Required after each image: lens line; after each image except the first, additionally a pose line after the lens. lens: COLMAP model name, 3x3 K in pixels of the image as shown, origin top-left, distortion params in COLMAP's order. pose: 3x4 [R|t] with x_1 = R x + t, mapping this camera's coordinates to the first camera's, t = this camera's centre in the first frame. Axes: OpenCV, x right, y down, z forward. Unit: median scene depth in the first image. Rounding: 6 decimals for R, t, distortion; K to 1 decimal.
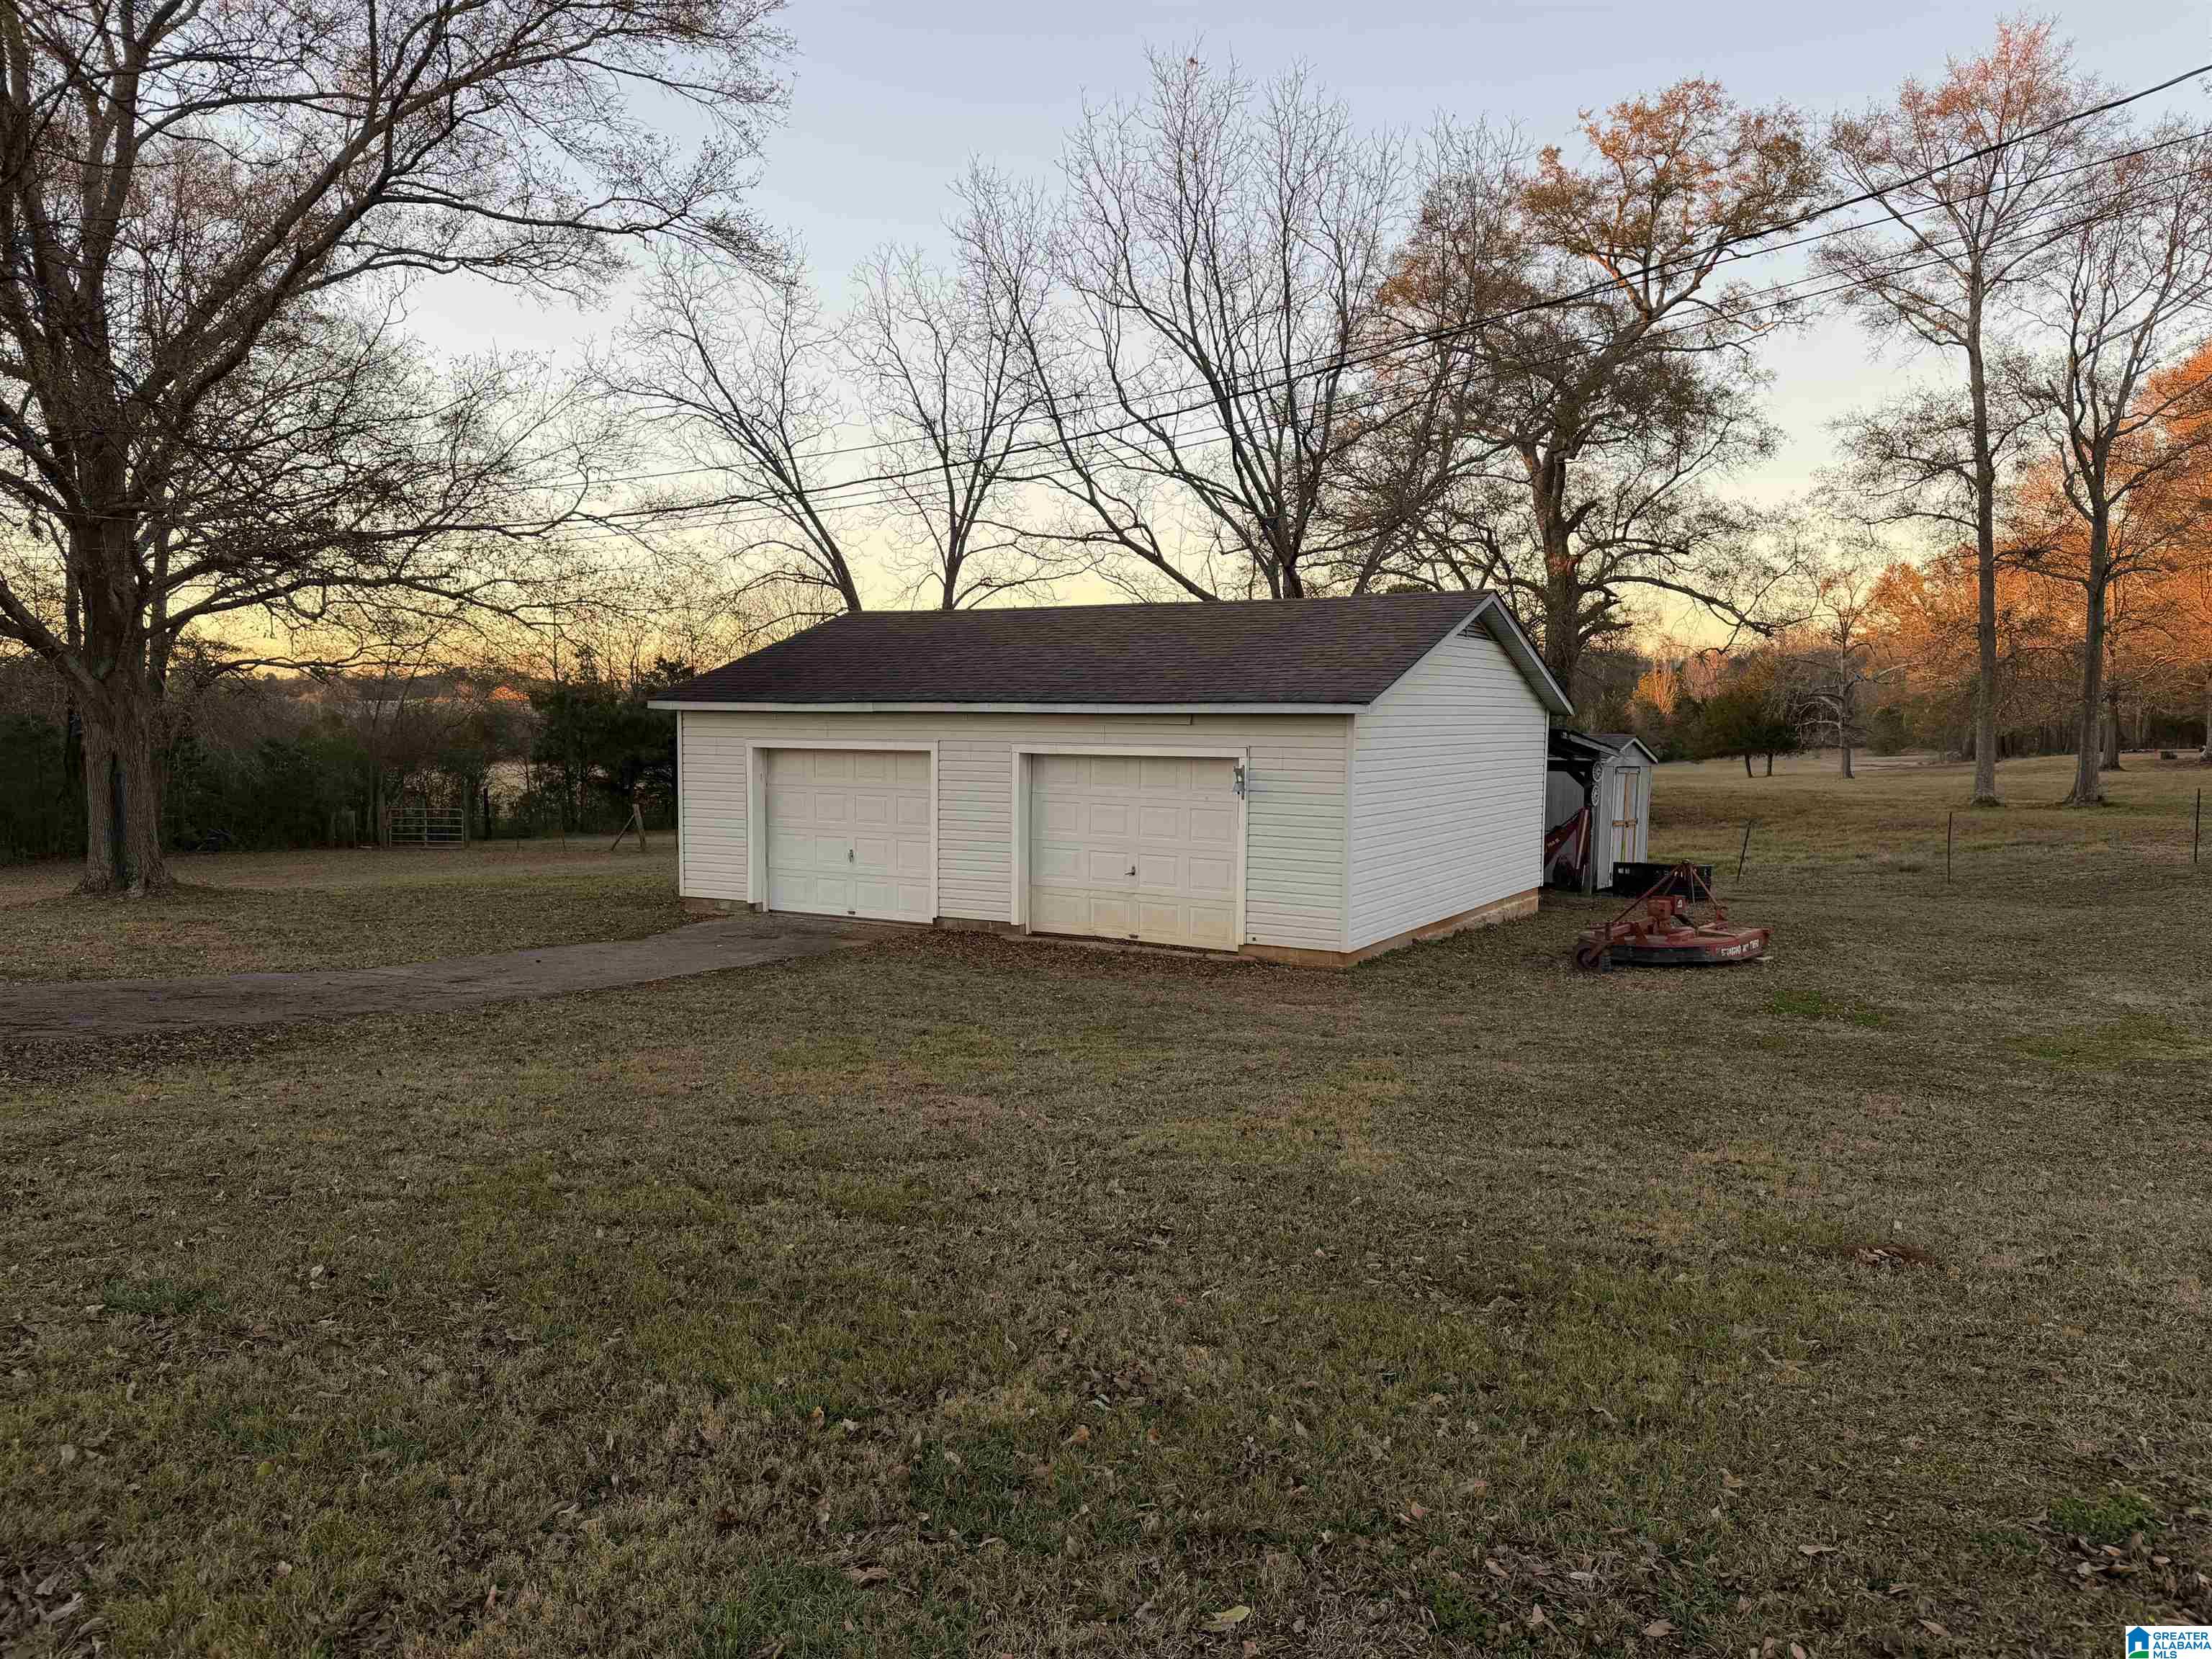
lens RADIAL K [[1553.6, 0, 1111.0], [0, 1553.6, 832.1], [0, 0, 1]] dist [-0.003105, -0.001778]
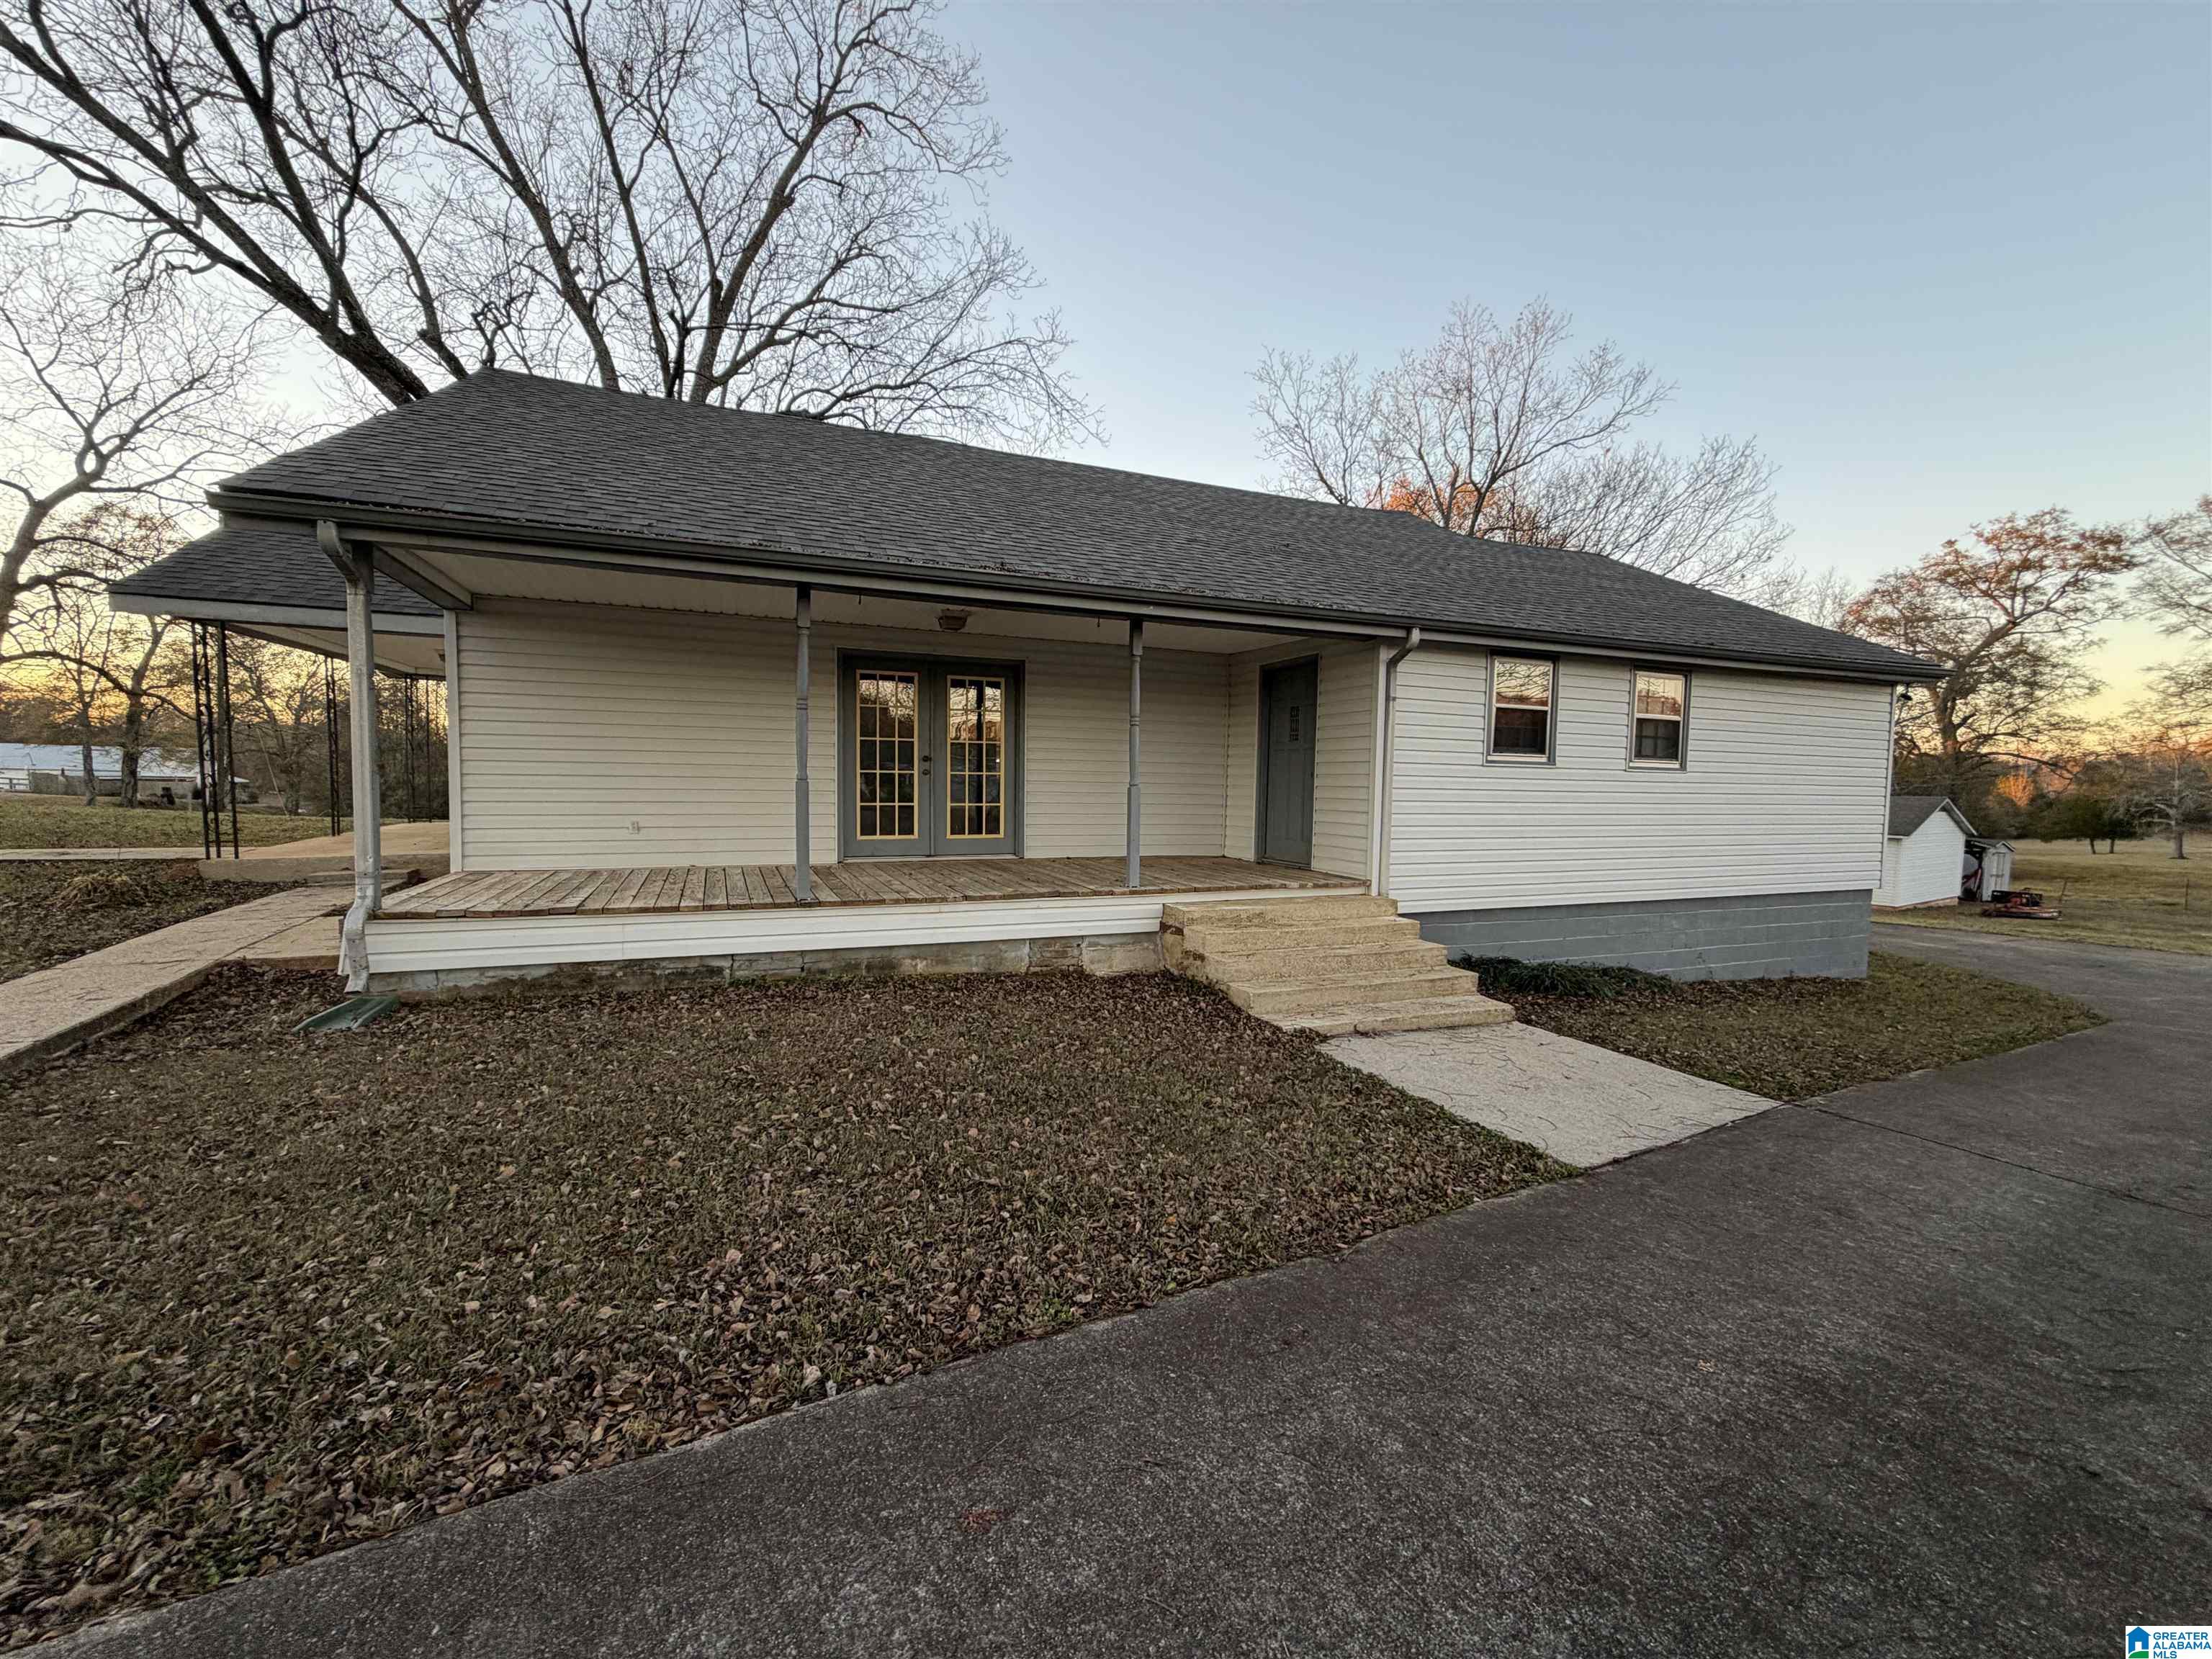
lens RADIAL K [[883.3, 0, 1109.0], [0, 883.3, 825.8], [0, 0, 1]] dist [-0.001314, 0.000651]
pose [[0.896188, 0.033794, -0.442386, -0.197714], [-0.048212, 0.998608, -0.021385, 0.008295], [0.441047, 0.040493, 0.896570, -0.552897]]
